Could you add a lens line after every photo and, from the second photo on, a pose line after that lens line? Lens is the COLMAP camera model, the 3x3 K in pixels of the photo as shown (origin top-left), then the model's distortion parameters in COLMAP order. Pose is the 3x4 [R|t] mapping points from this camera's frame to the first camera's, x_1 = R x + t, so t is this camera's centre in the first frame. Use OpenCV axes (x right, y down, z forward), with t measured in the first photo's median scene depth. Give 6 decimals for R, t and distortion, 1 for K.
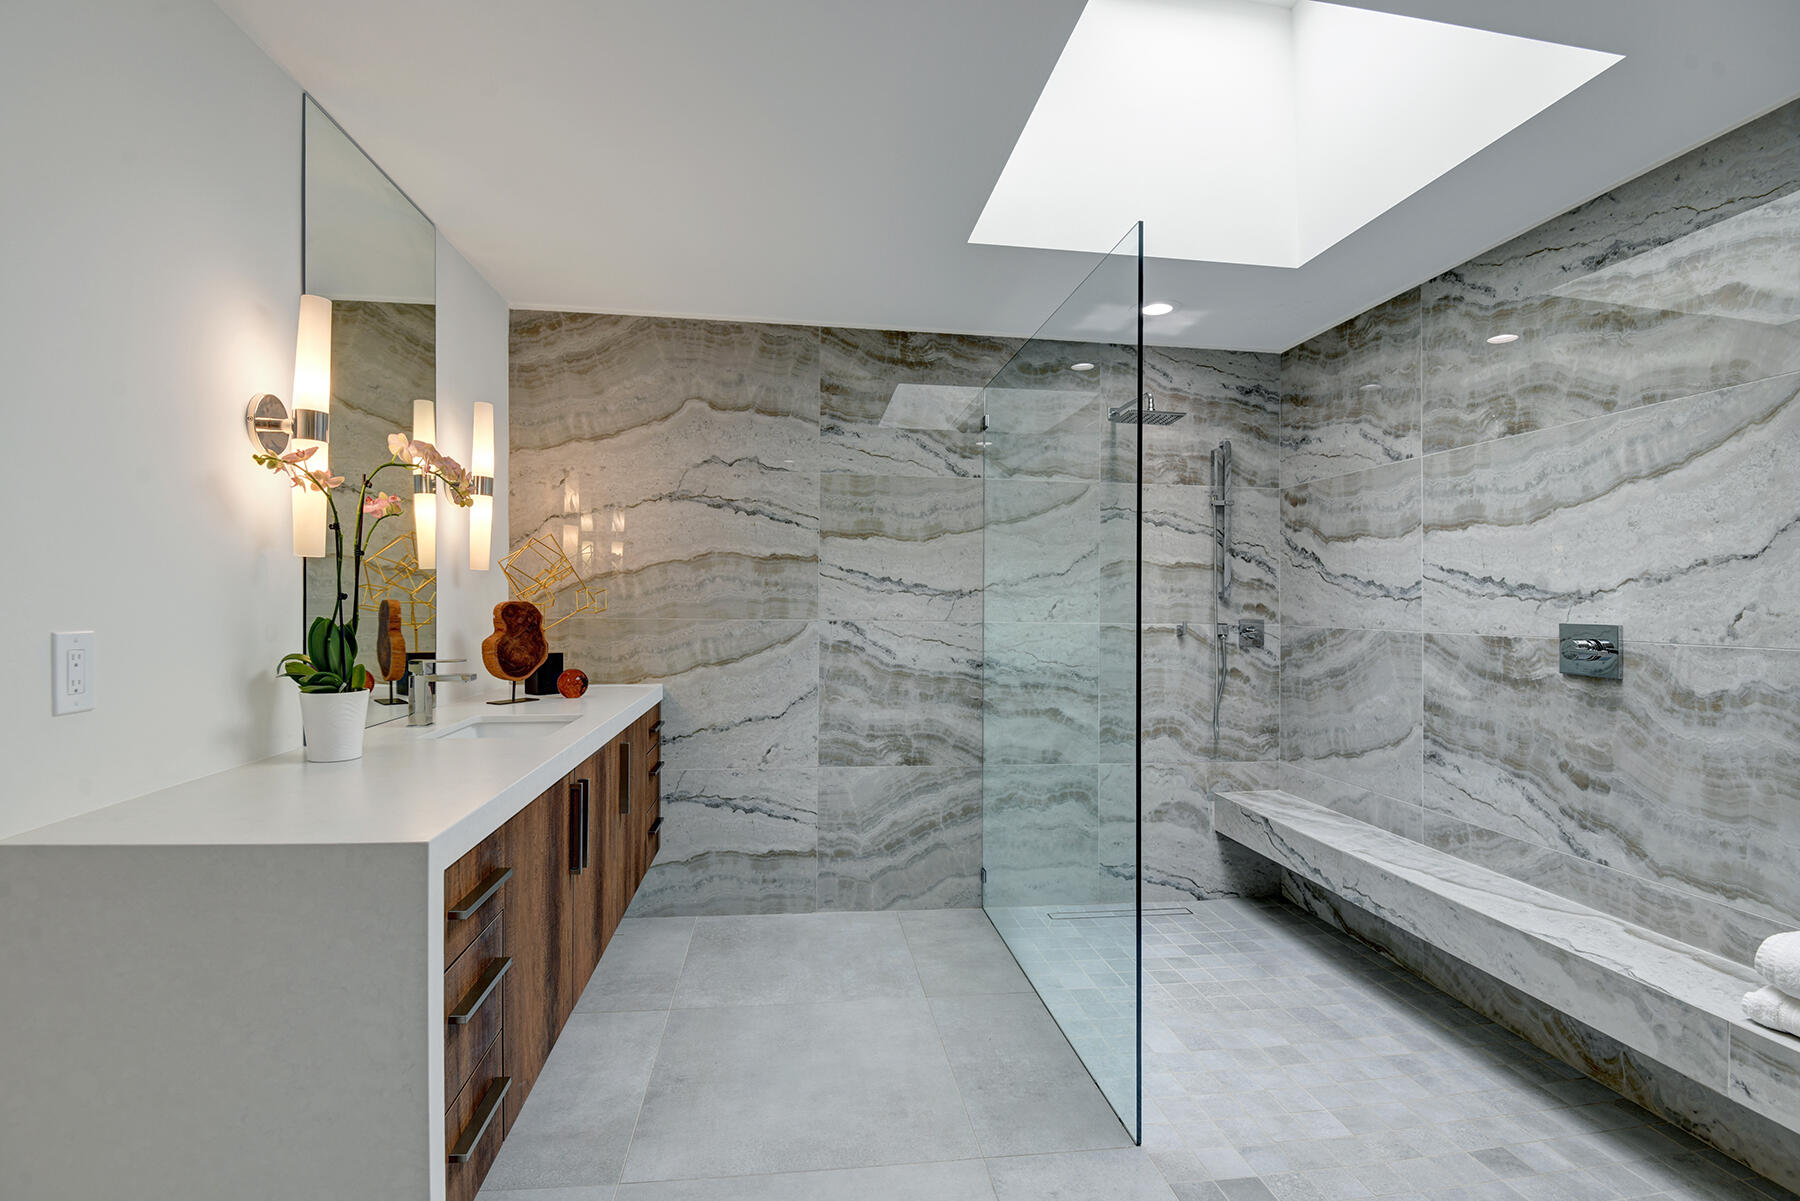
lens RADIAL K [[860.3, 0, 889.1], [0, 860.3, 586.6], [0, 0, 1]] dist [0.001480, -0.013228]
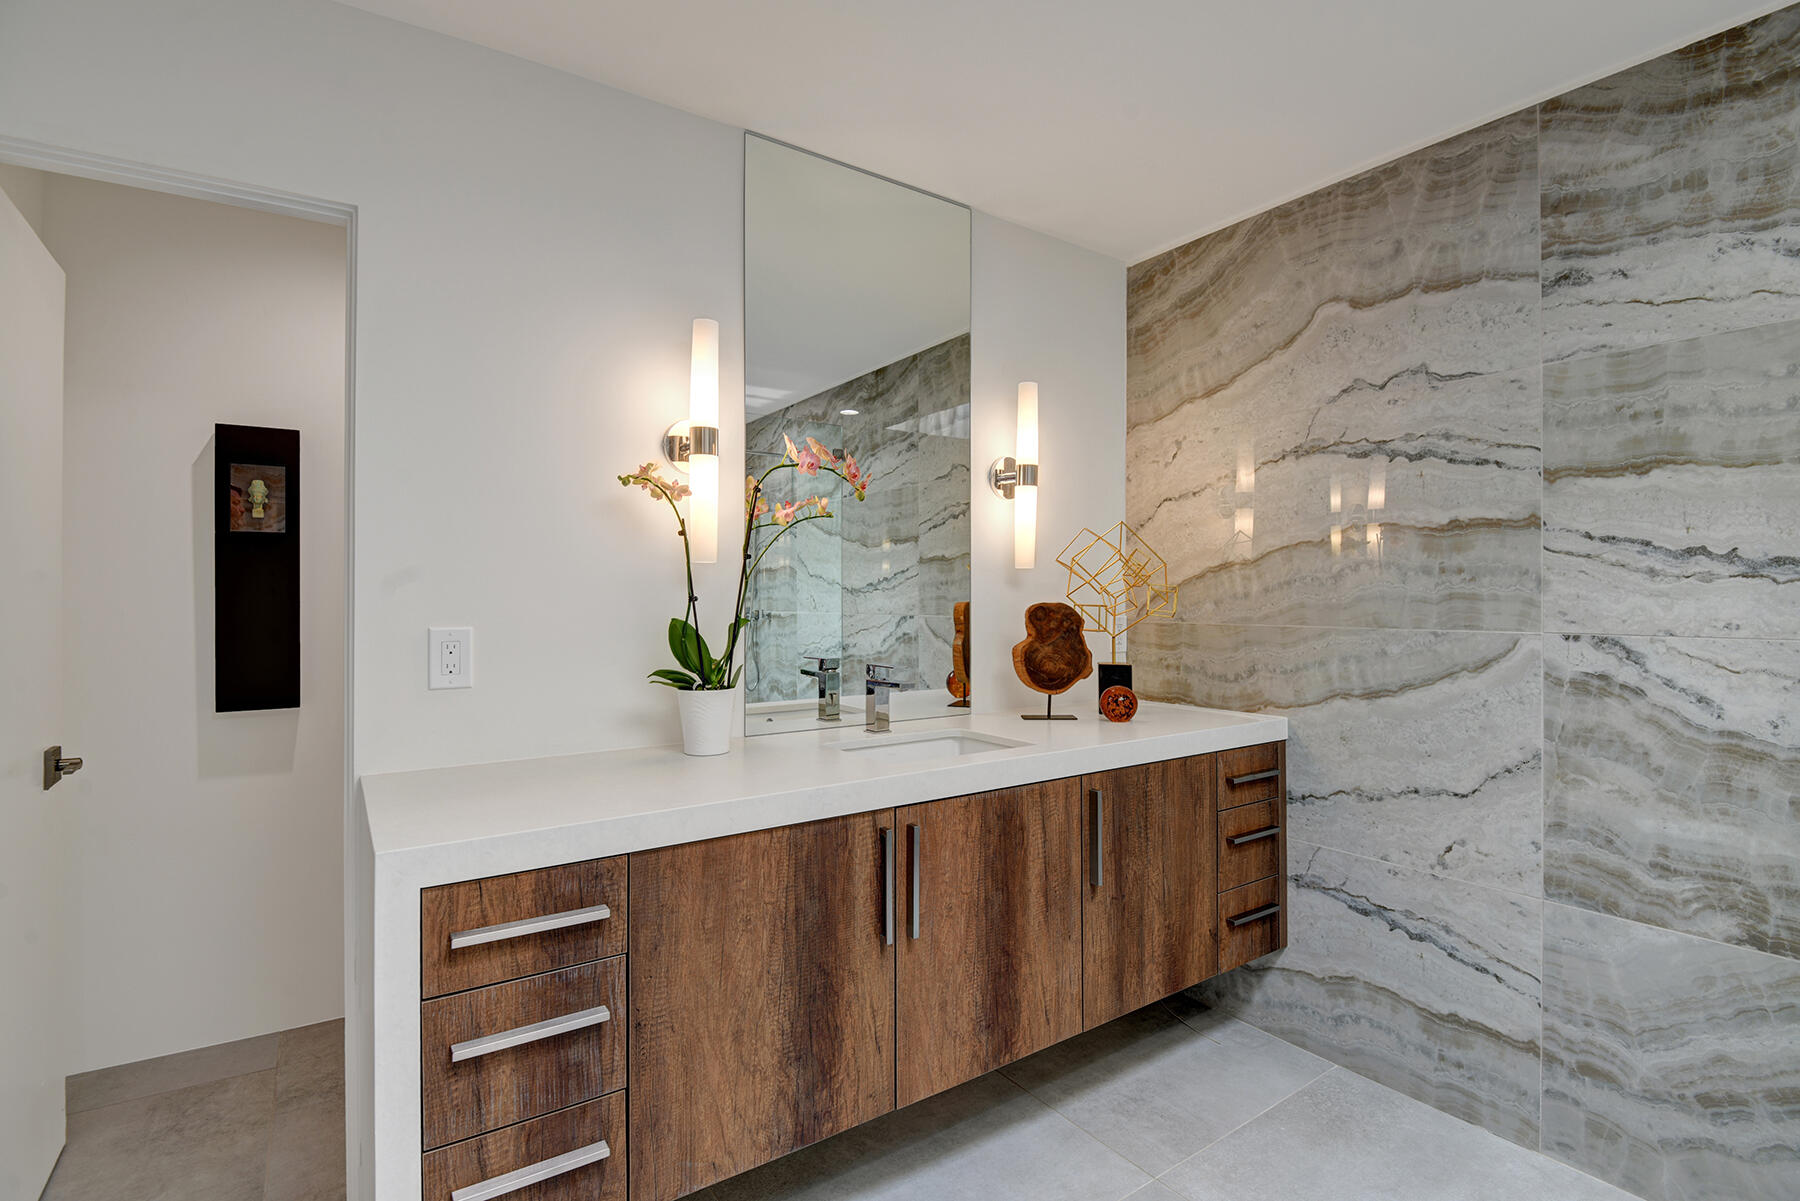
lens RADIAL K [[860.3, 0, 1045.6], [0, 860.3, 602.9], [0, 0, 1]] dist [0.001480, -0.013228]
pose [[0.464516, -0.007792, -0.885530, 0.268937], [0.021011, 0.999777, 0.002224, 0.012322], [0.885315, -0.019638, 0.464576, 0.481470]]
